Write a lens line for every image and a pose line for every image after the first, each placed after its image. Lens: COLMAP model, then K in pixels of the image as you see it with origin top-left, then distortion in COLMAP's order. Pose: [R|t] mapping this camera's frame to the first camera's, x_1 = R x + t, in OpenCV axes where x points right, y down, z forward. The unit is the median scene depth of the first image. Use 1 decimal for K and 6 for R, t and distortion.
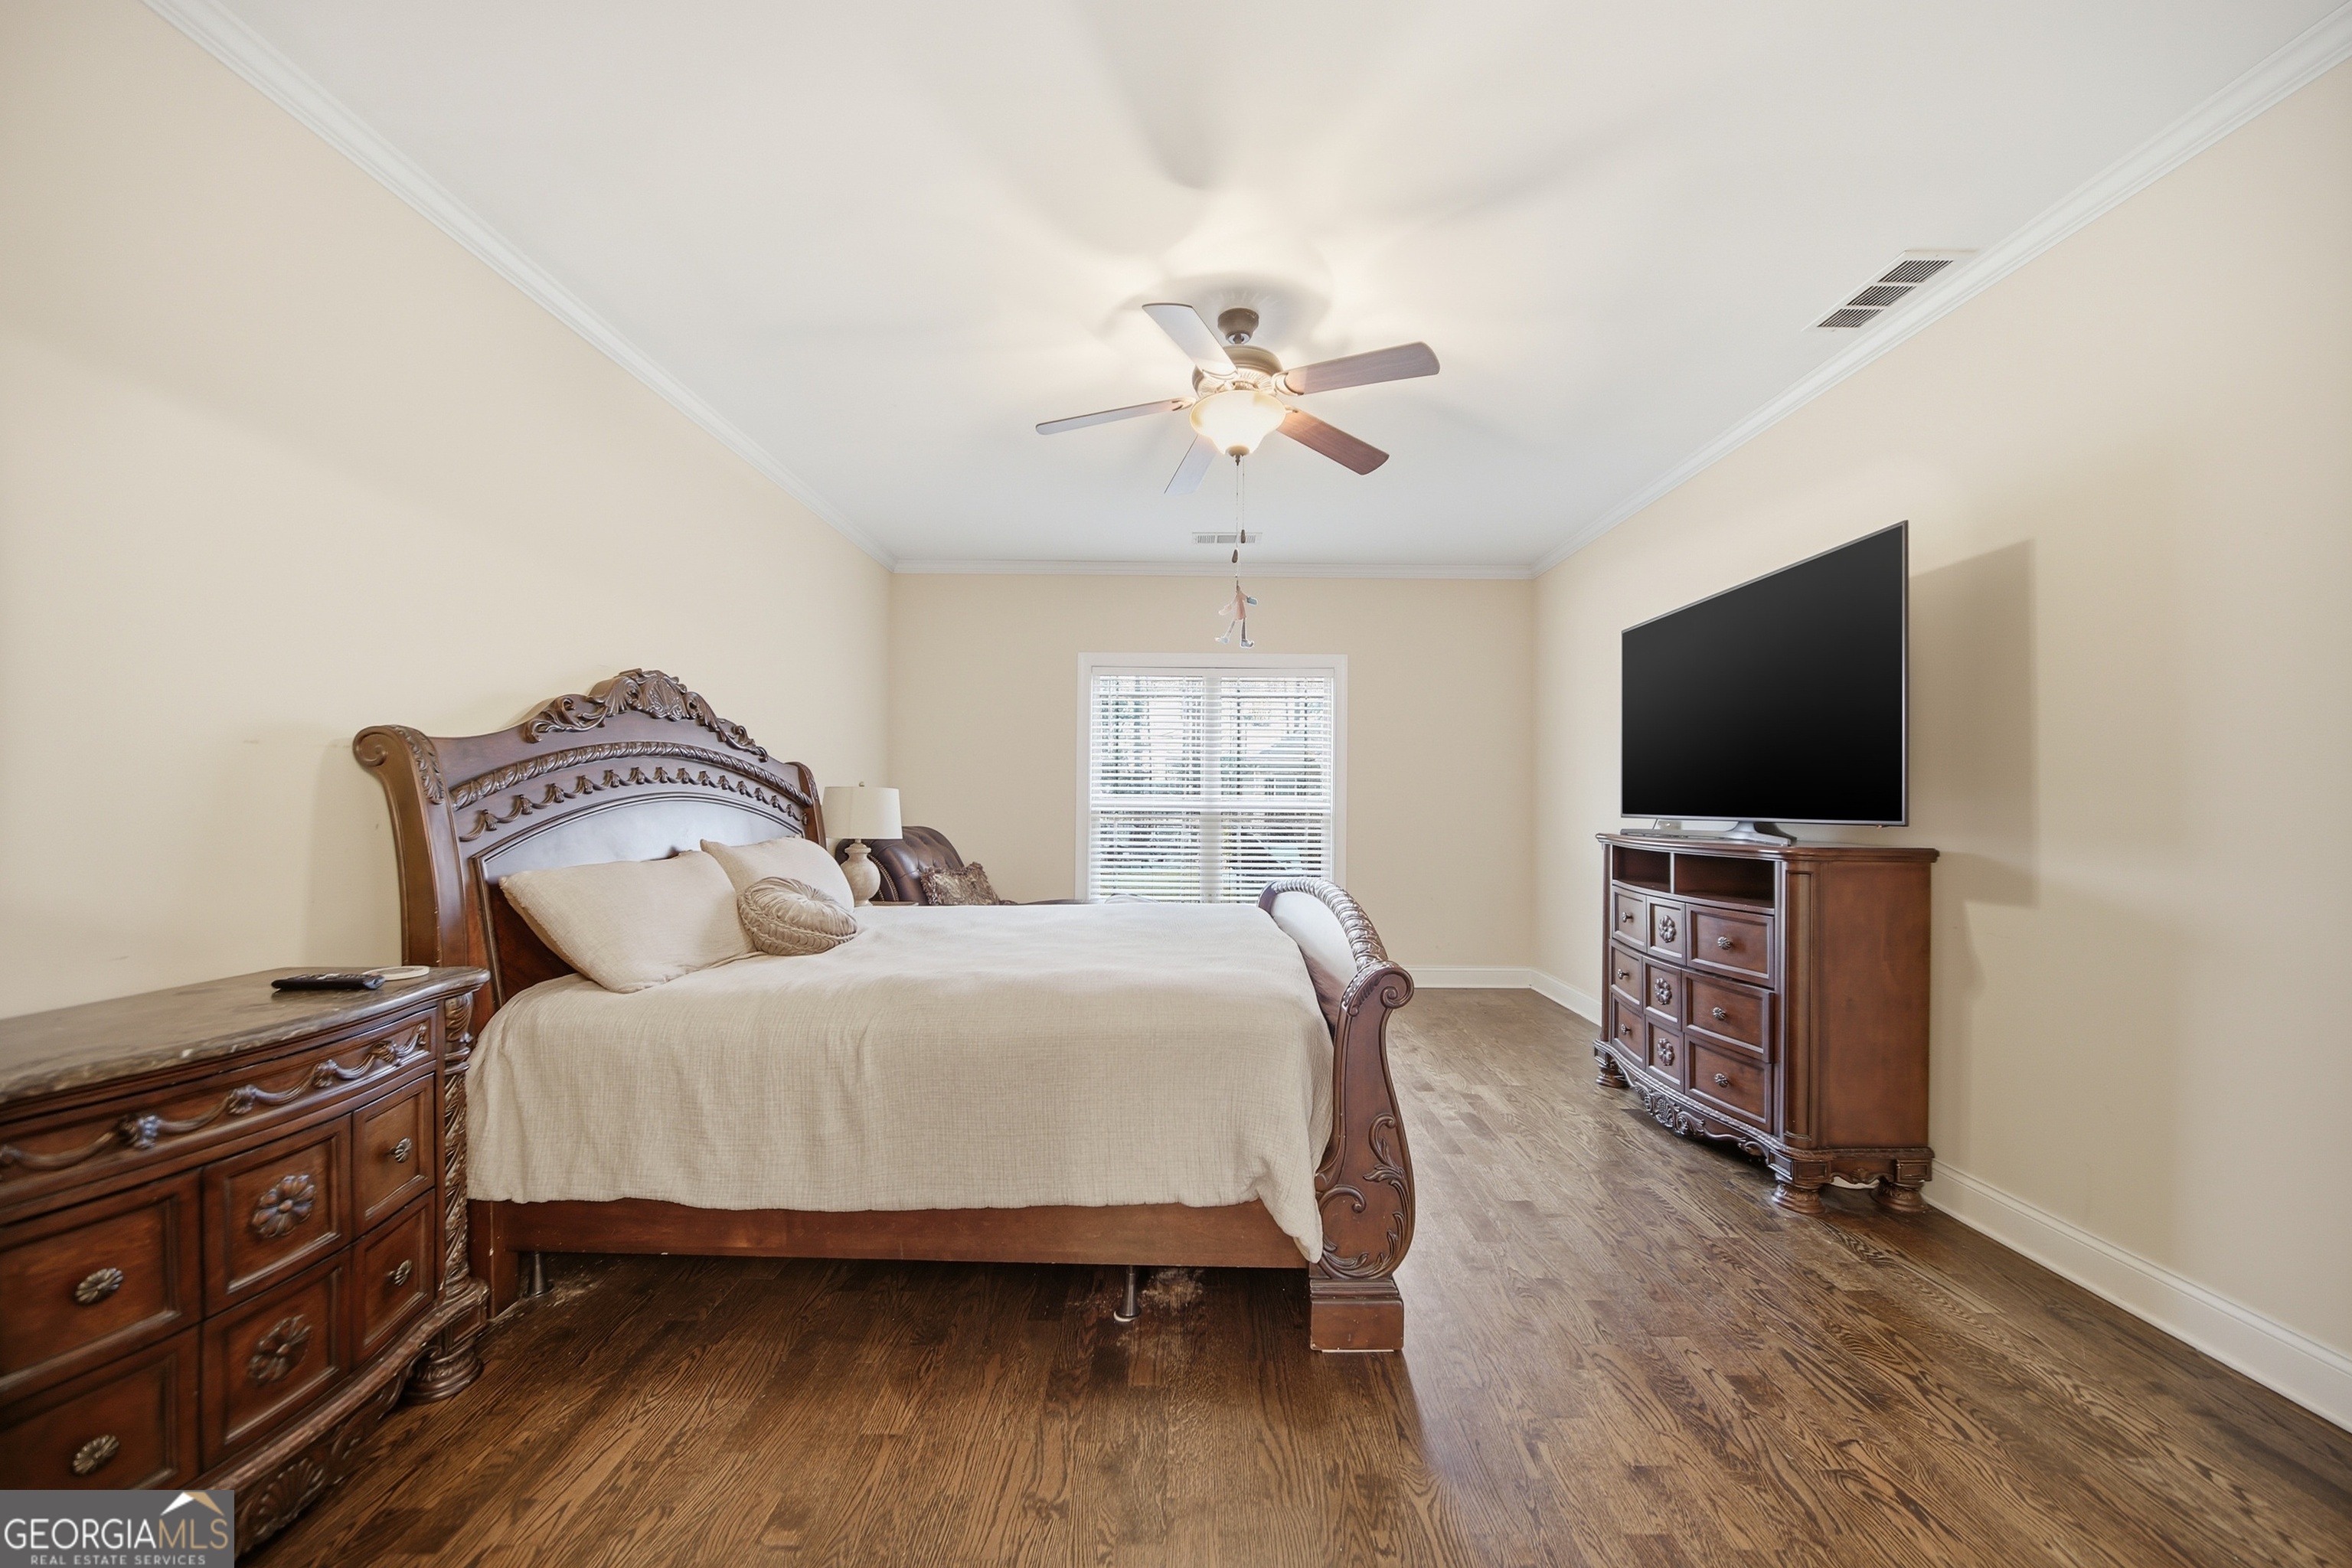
lens RADIAL K [[844.8, 0, 1182.5], [0, 844.8, 797.0], [0, 0, 1]] dist [-0.009640, 0.000104]
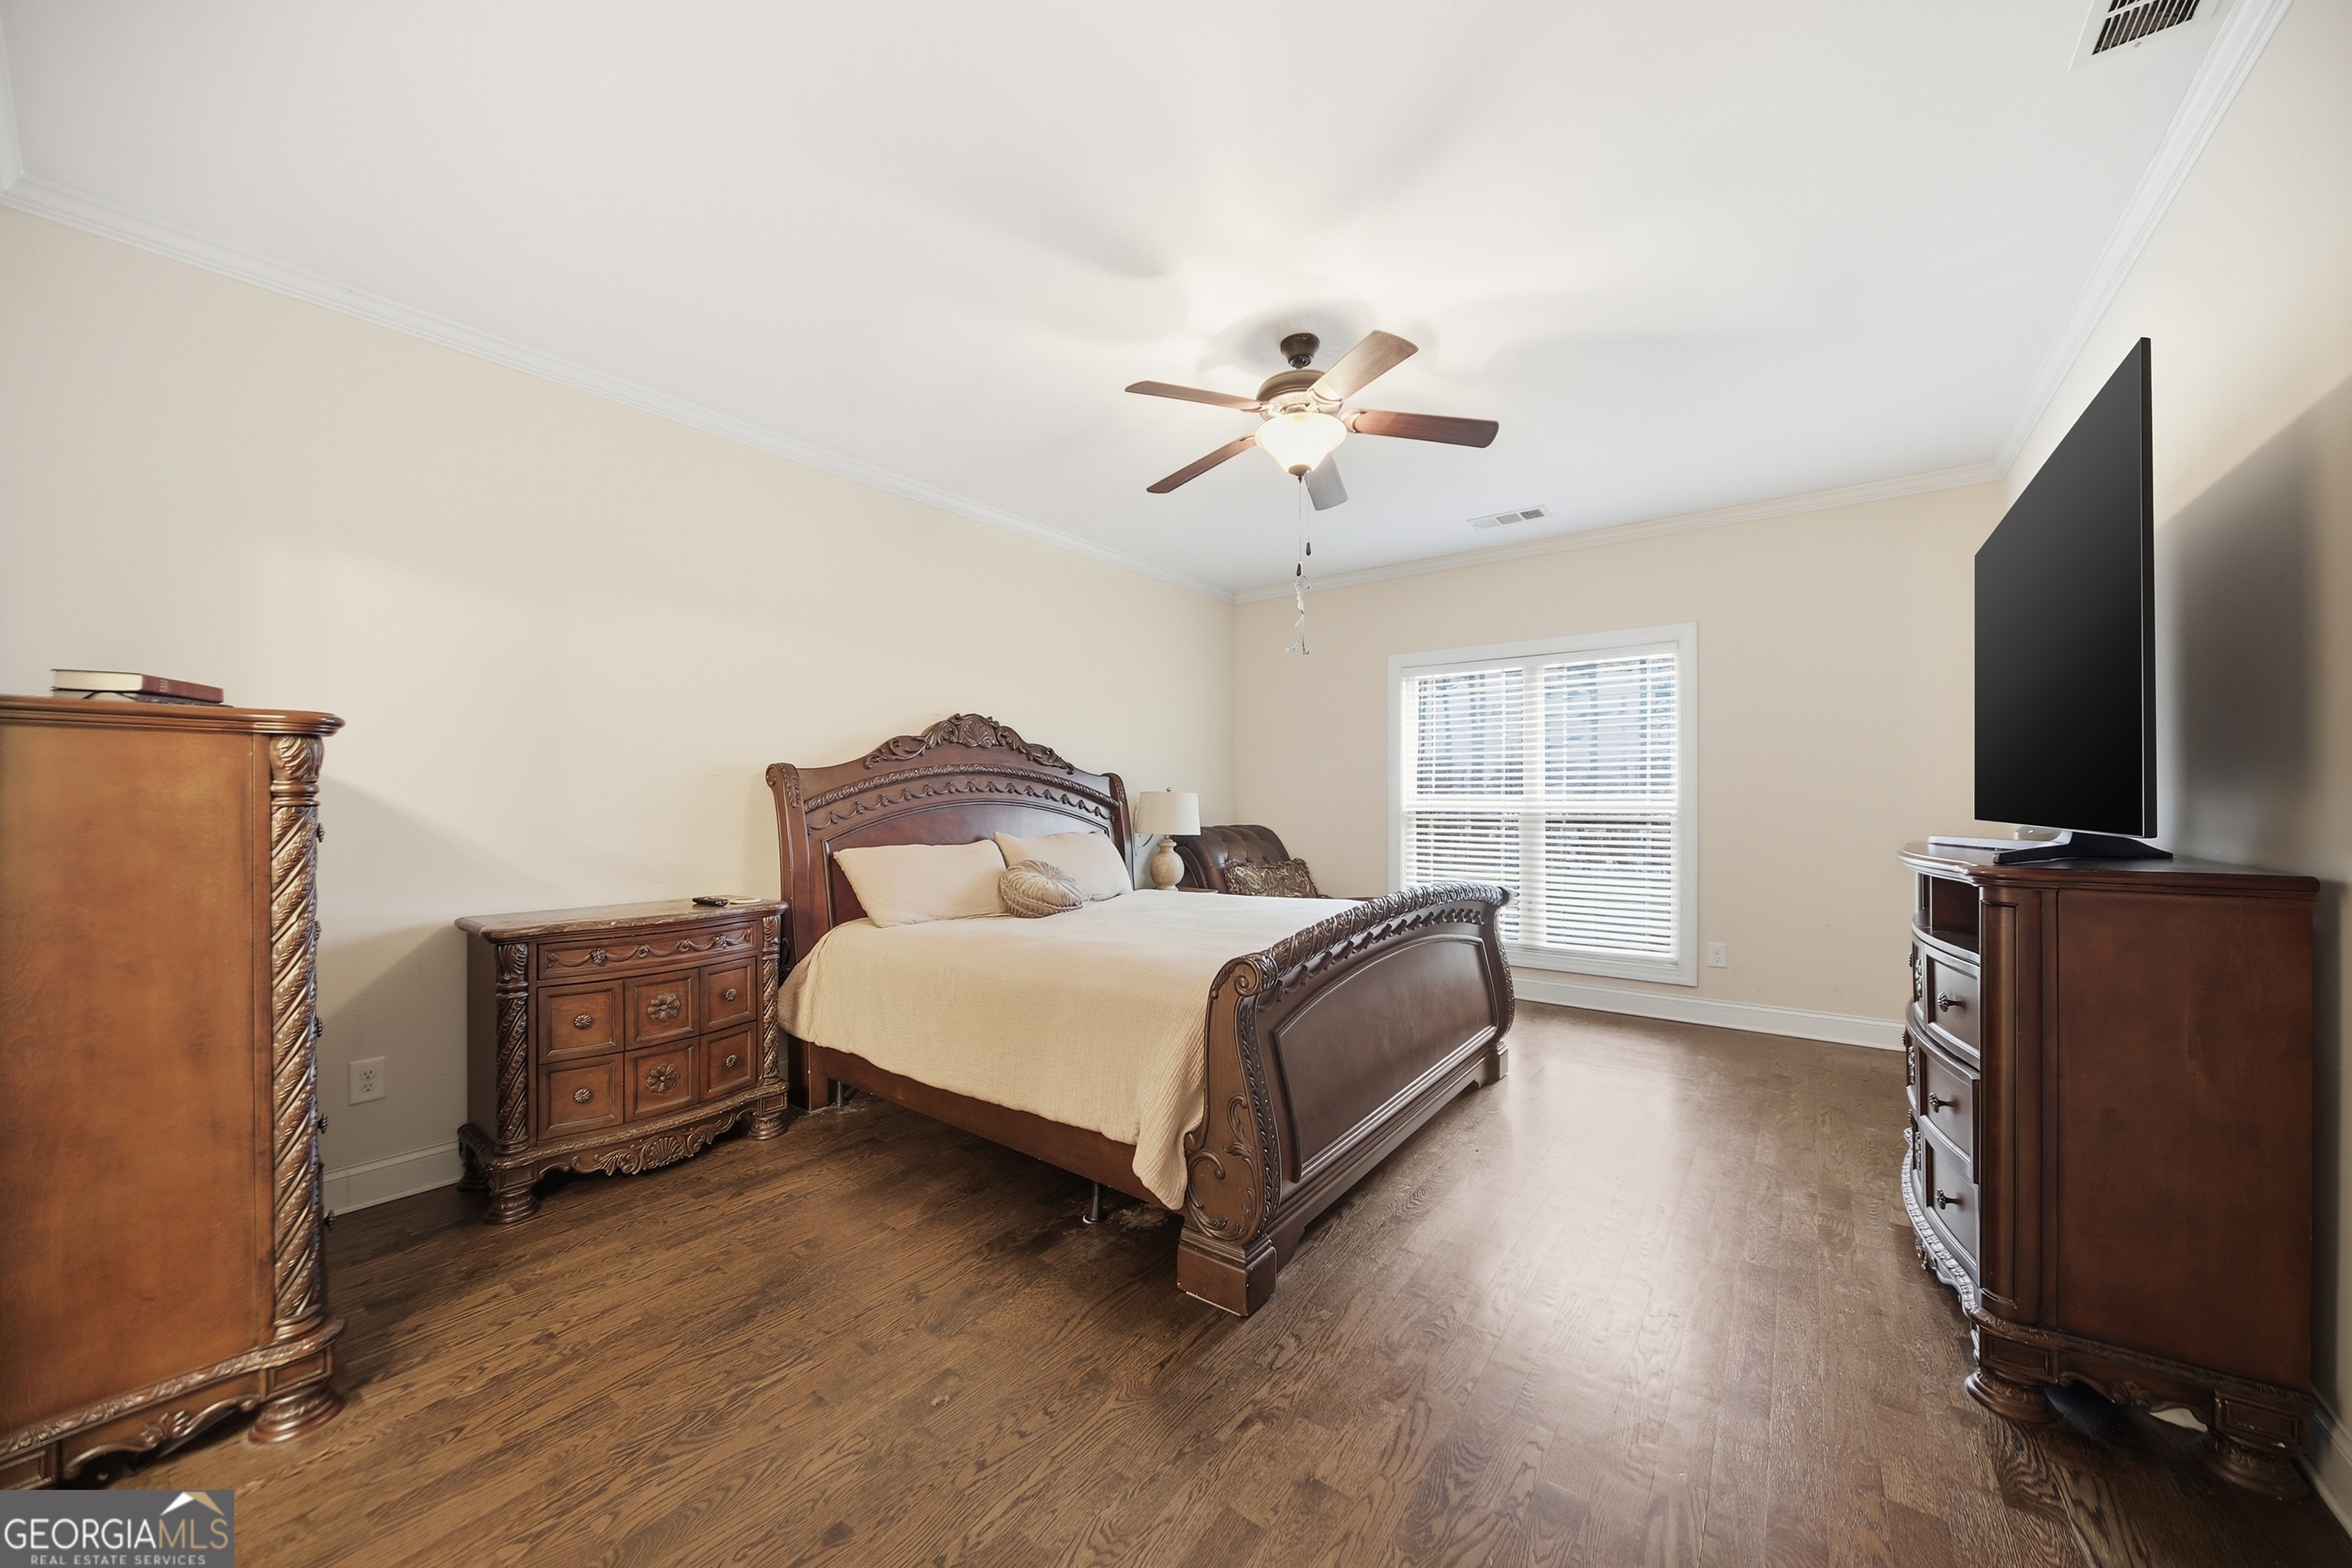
lens RADIAL K [[844.8, 0, 1170.0], [0, 844.8, 798.5], [0, 0, 1]] dist [-0.009640, 0.000104]
pose [[0.793220, -0.009348, -0.608864, 0.608494], [0.009804, 0.999949, -0.002579, 0.001640], [0.608857, -0.003924, 0.793270, 0.070880]]
